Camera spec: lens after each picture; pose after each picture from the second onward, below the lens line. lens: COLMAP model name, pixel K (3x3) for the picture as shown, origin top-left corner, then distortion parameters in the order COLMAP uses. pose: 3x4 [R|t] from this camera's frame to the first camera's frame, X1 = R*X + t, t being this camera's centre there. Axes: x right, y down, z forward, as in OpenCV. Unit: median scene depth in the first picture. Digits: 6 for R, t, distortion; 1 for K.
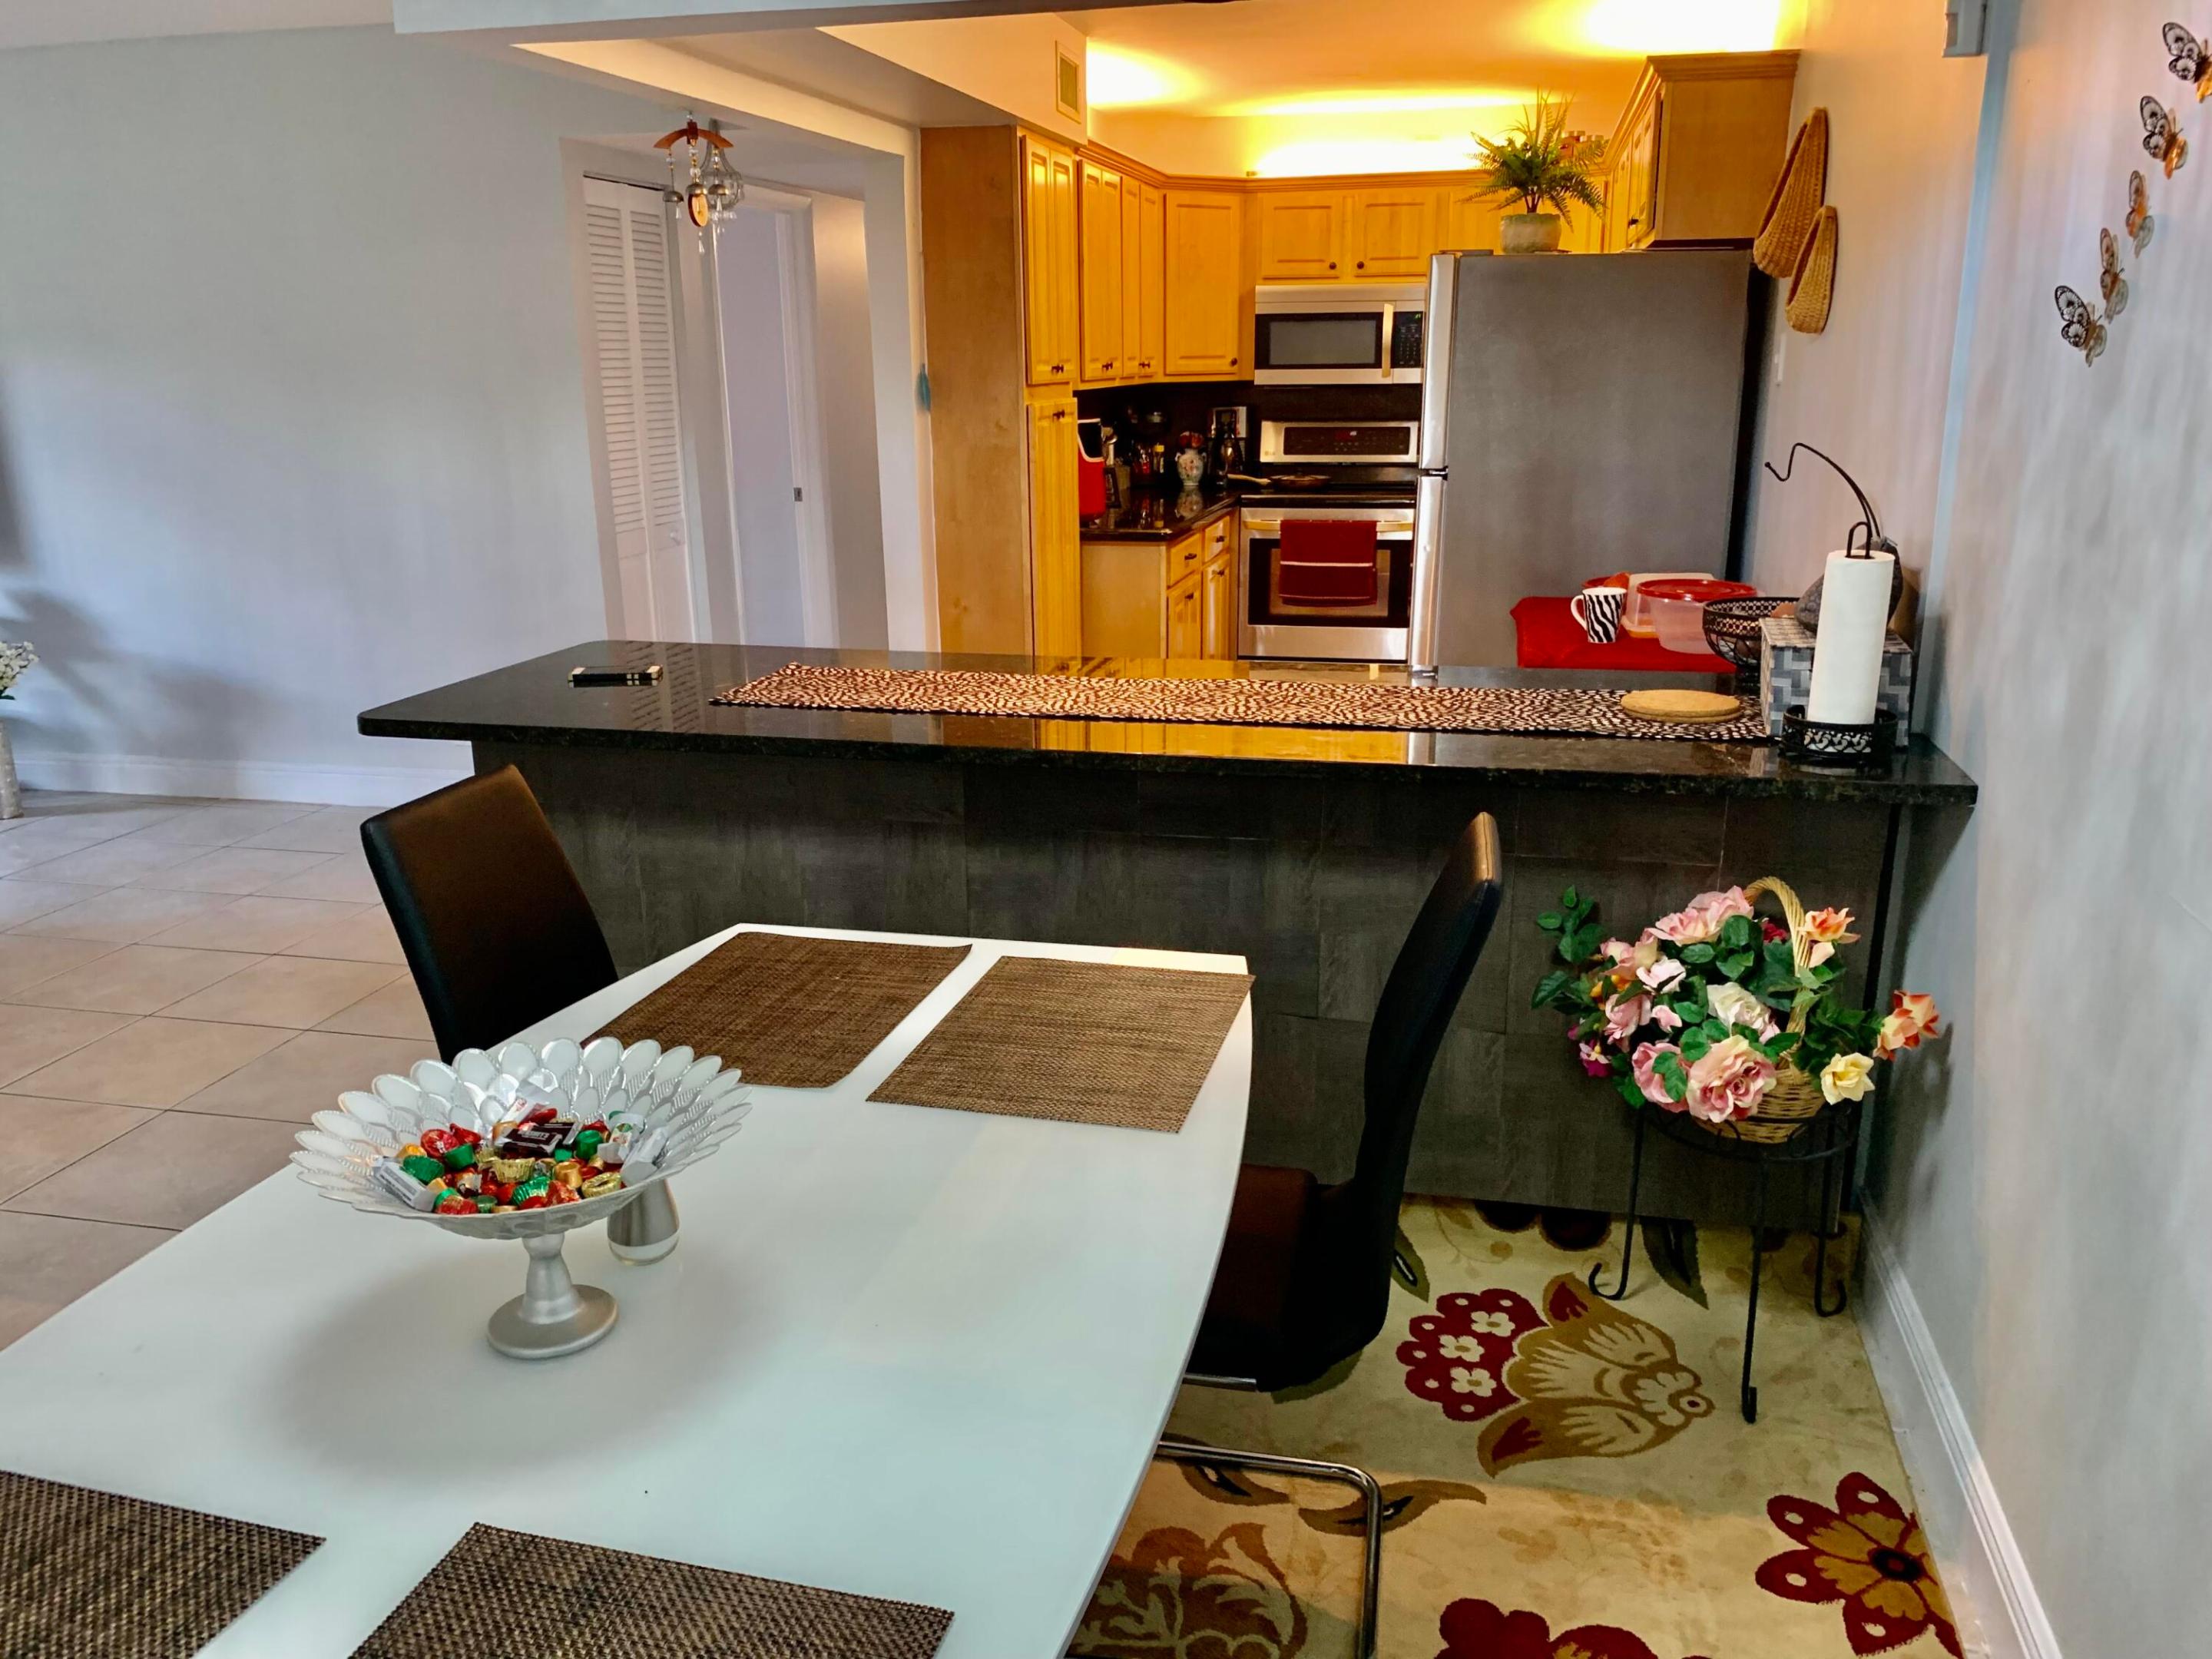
lens RADIAL K [[1711.4, 0, 1128.8], [0, 1711.4, 820.3], [0, 0, 1]] dist [0.046426, -0.059738]
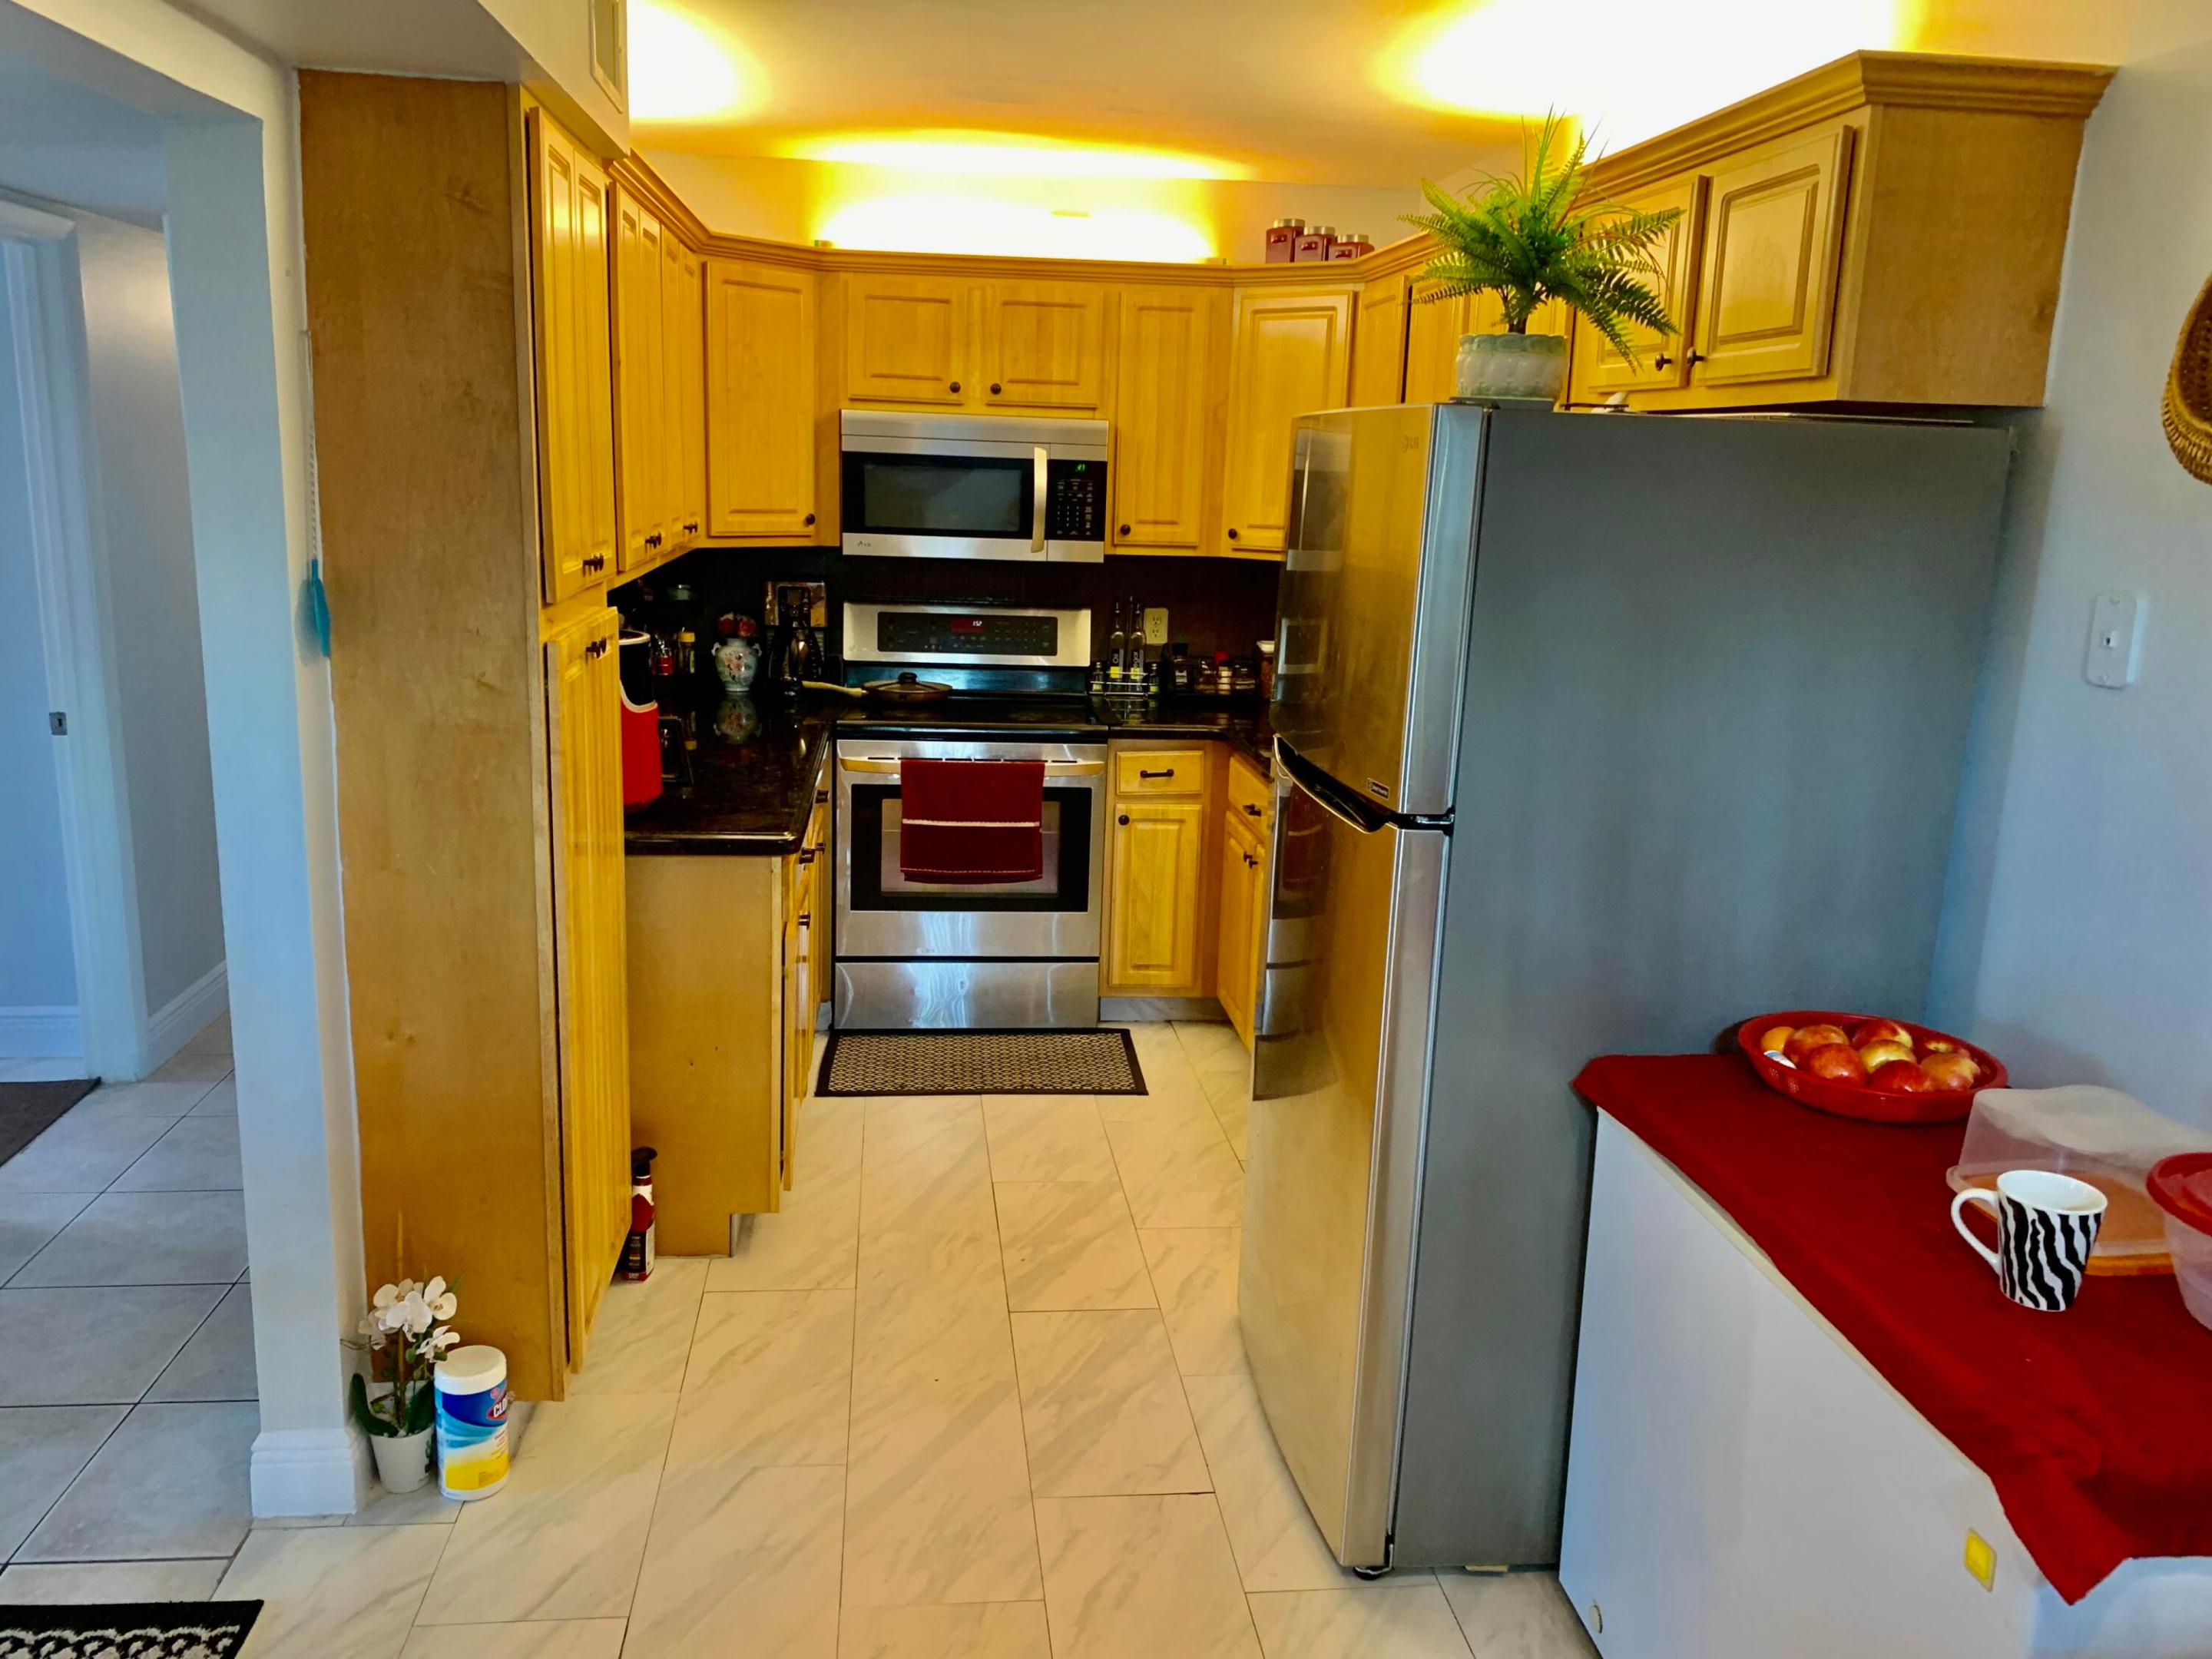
lens RADIAL K [[1711.4, 0, 1109.1], [0, 1711.4, 838.0], [0, 0, 1]] dist [0.046426, -0.059738]
pose [[0.946279, -0.029883, 0.321967, -0.073473], [0.044442, 0.998290, -0.037963, -0.175617], [-0.320282, 0.050232, 0.945989, 0.526616]]
